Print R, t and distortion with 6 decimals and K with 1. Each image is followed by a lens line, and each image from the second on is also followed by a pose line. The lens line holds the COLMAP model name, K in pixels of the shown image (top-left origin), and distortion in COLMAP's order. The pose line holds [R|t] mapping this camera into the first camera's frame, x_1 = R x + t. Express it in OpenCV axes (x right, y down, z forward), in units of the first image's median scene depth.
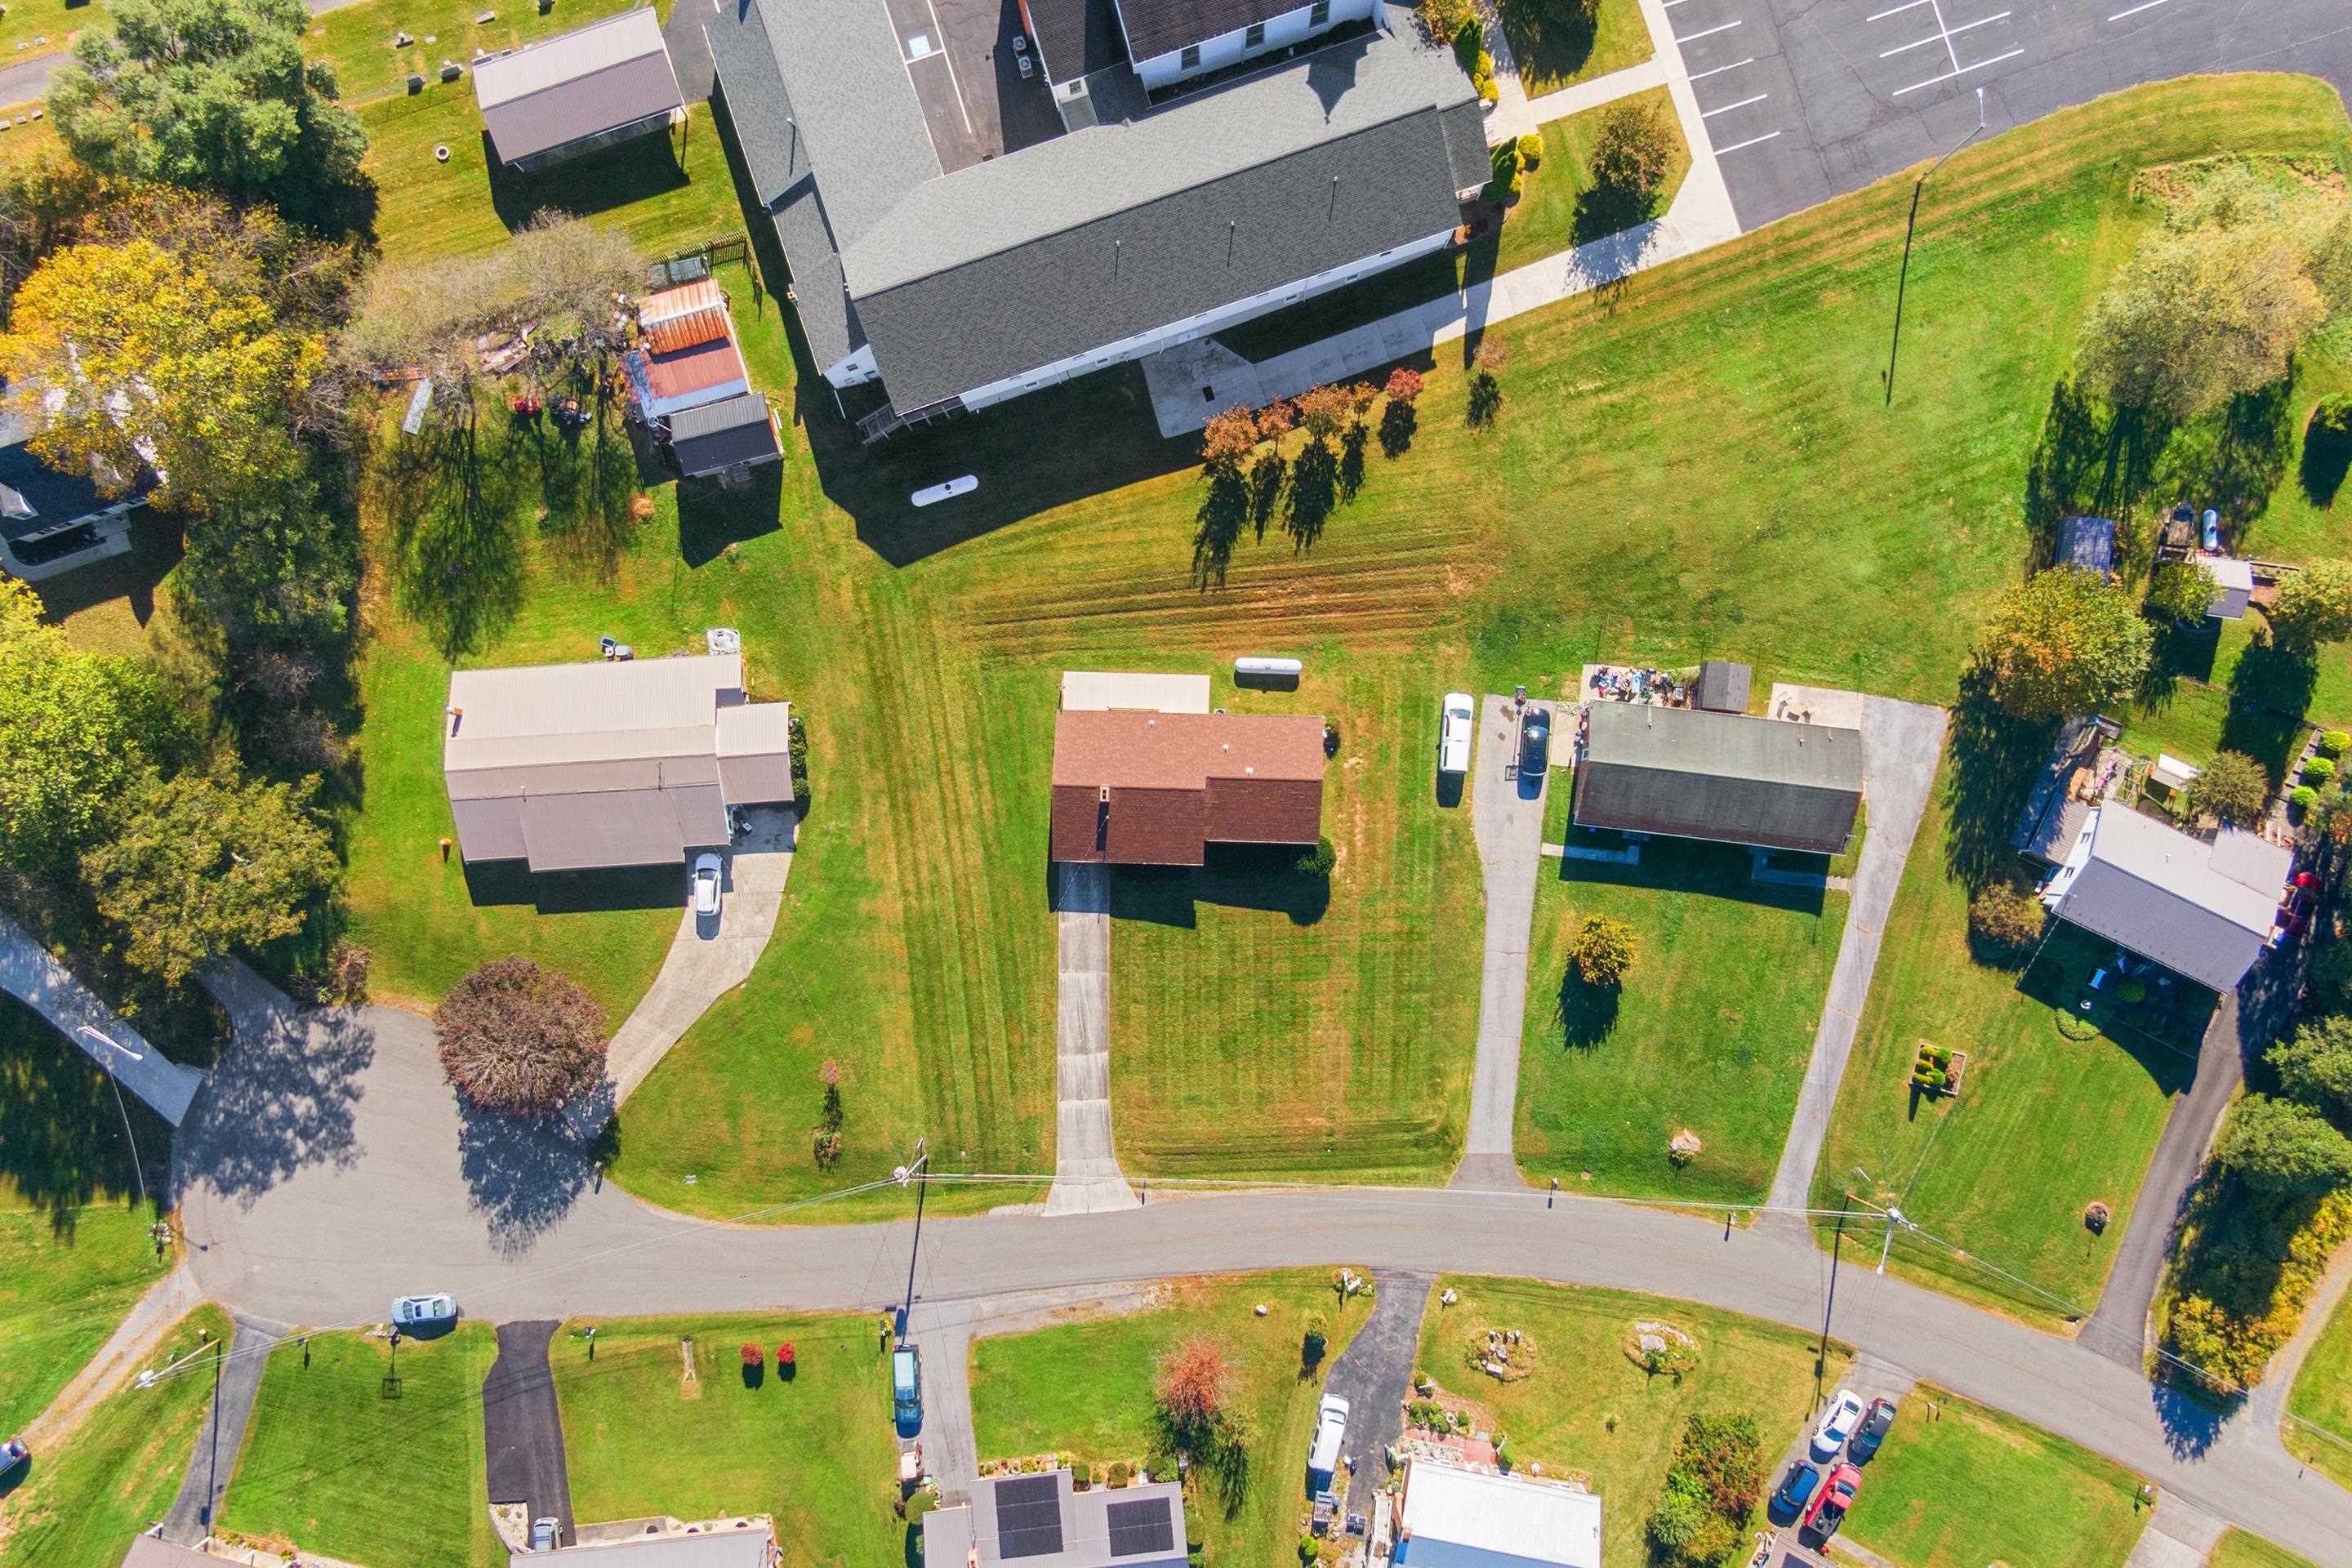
lens RADIAL K [[1709.2, 0, 1176.0], [0, 1709.2, 784.0], [0, 0, 1]] dist [0.058910, -0.084009]
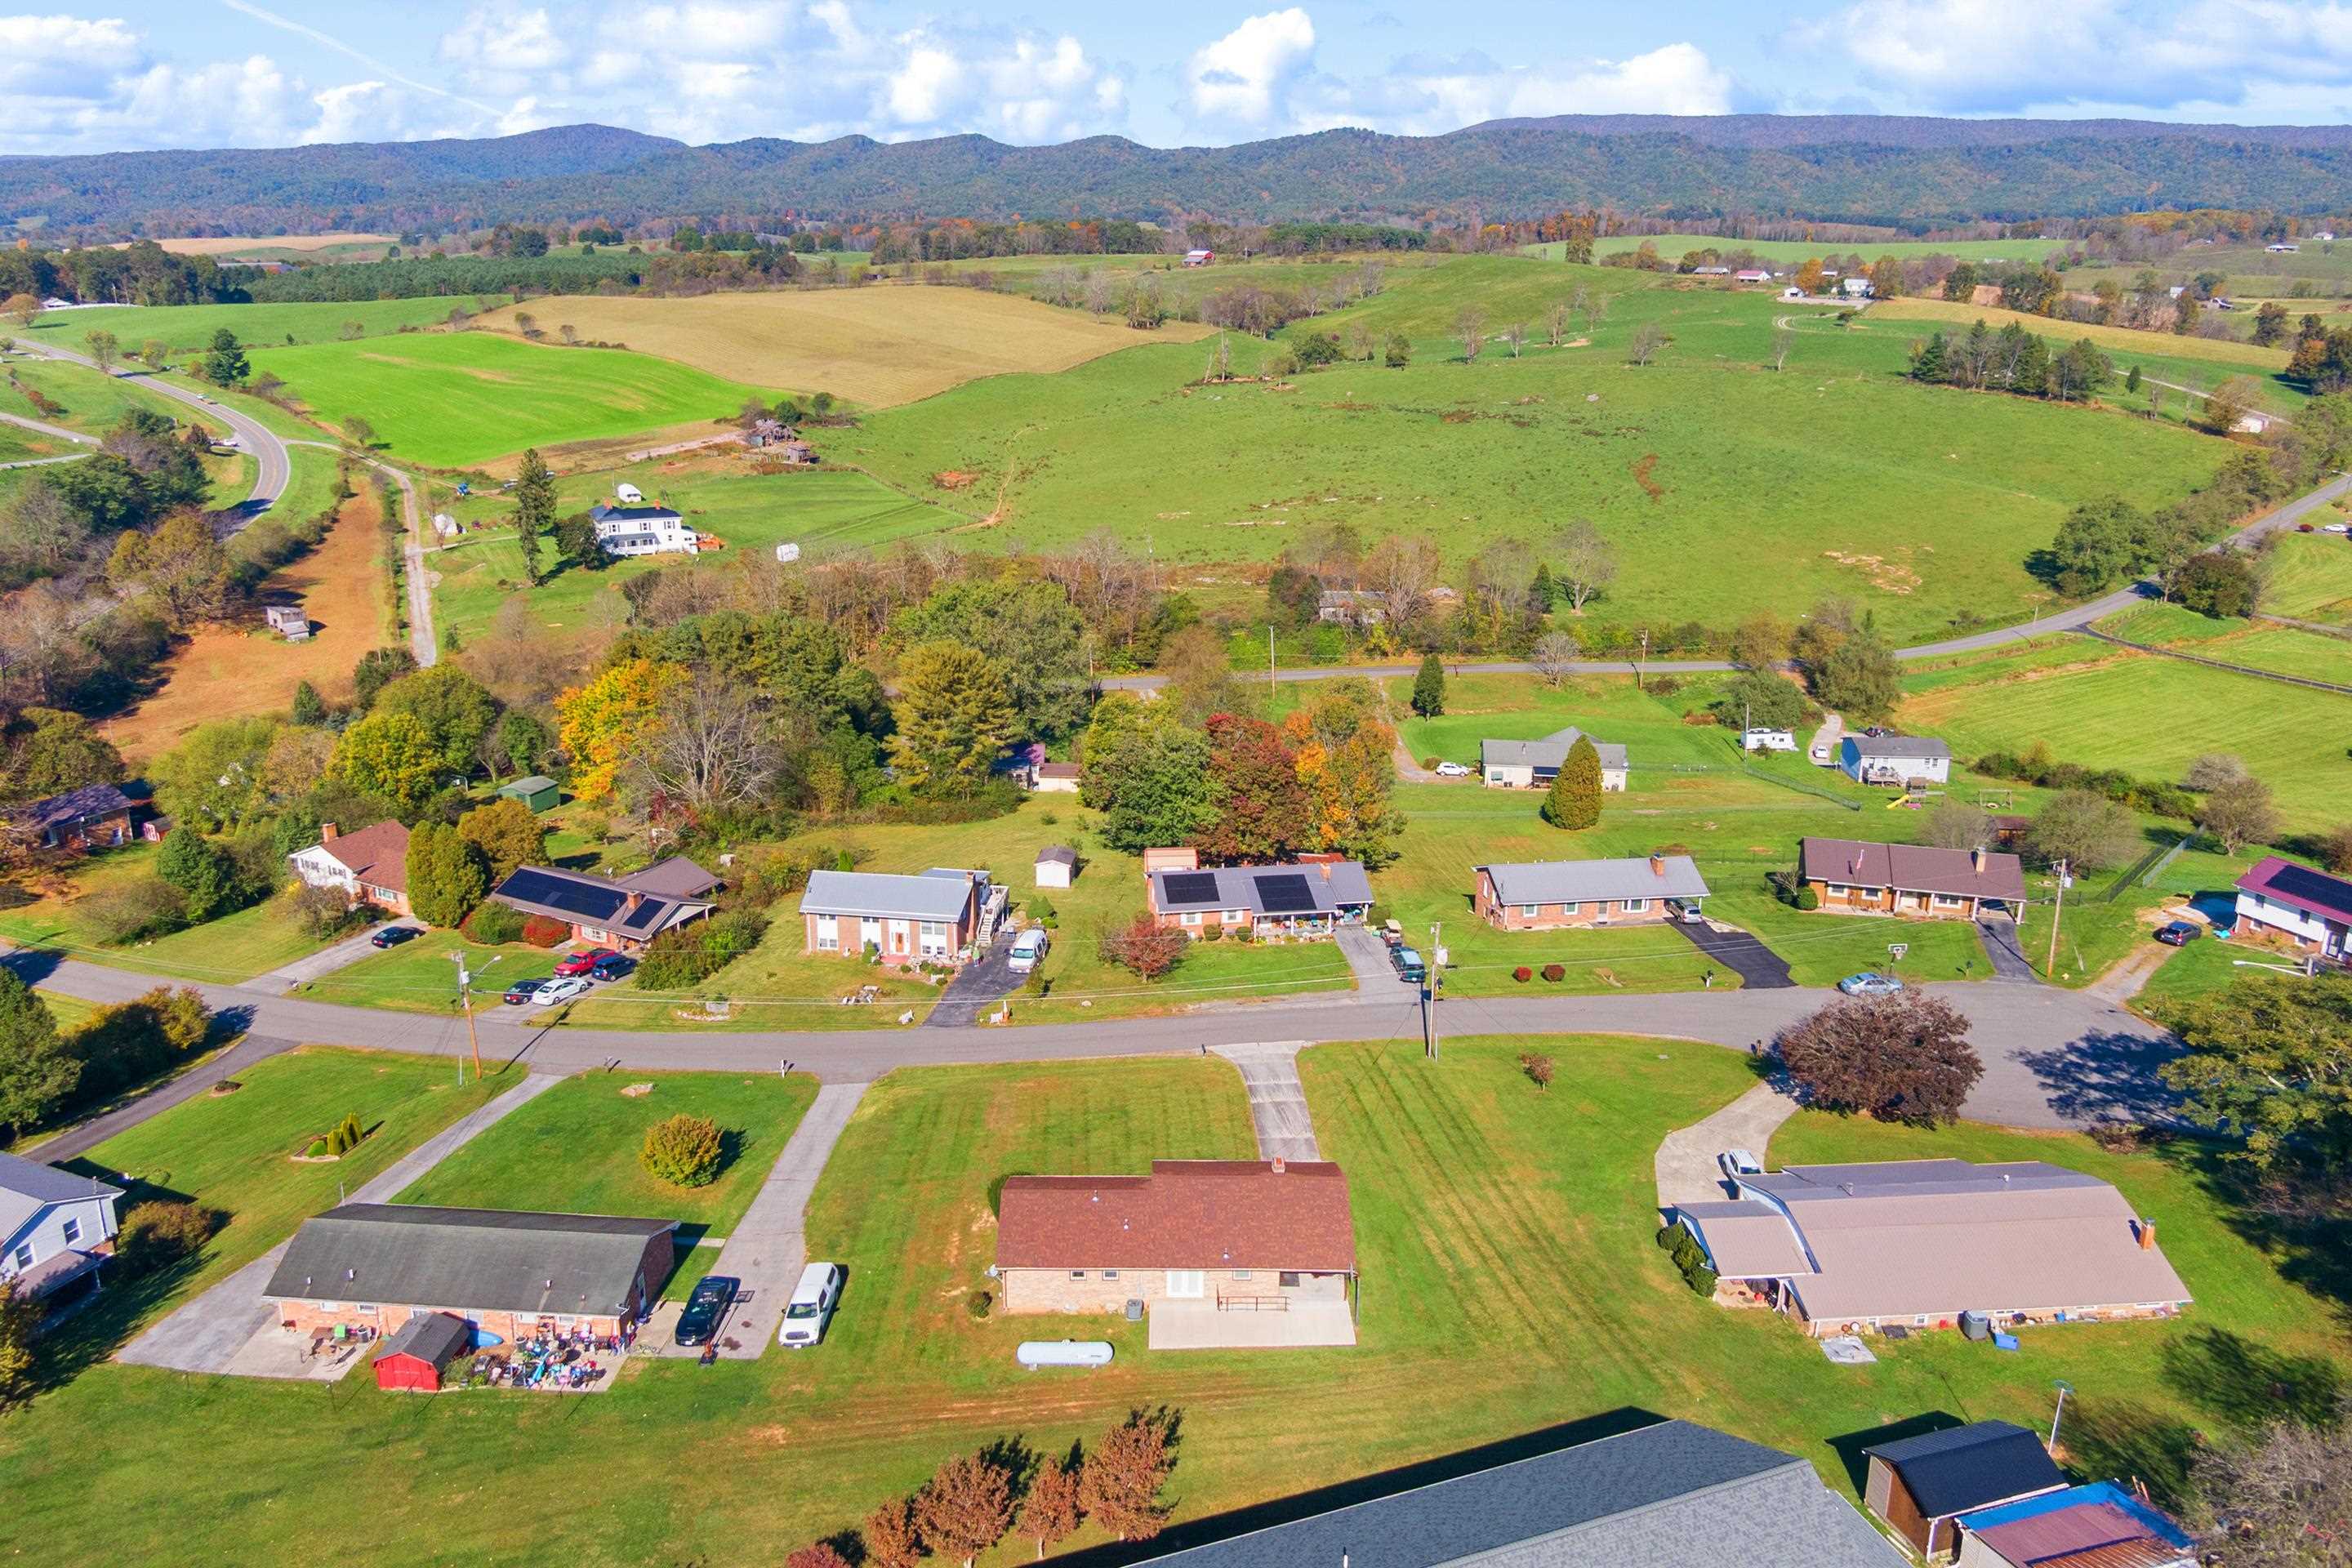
lens RADIAL K [[1710.1, 0, 1174.5], [0, 1710.1, 753.0], [0, 0, 1]] dist [0.043578, -0.063697]
pose [[-0.999453, 0.016550, -0.028636, 0.025070], [-0.032201, -0.289318, 0.956691, -0.666512], [0.007549, 0.957090, 0.289692, 0.558551]]
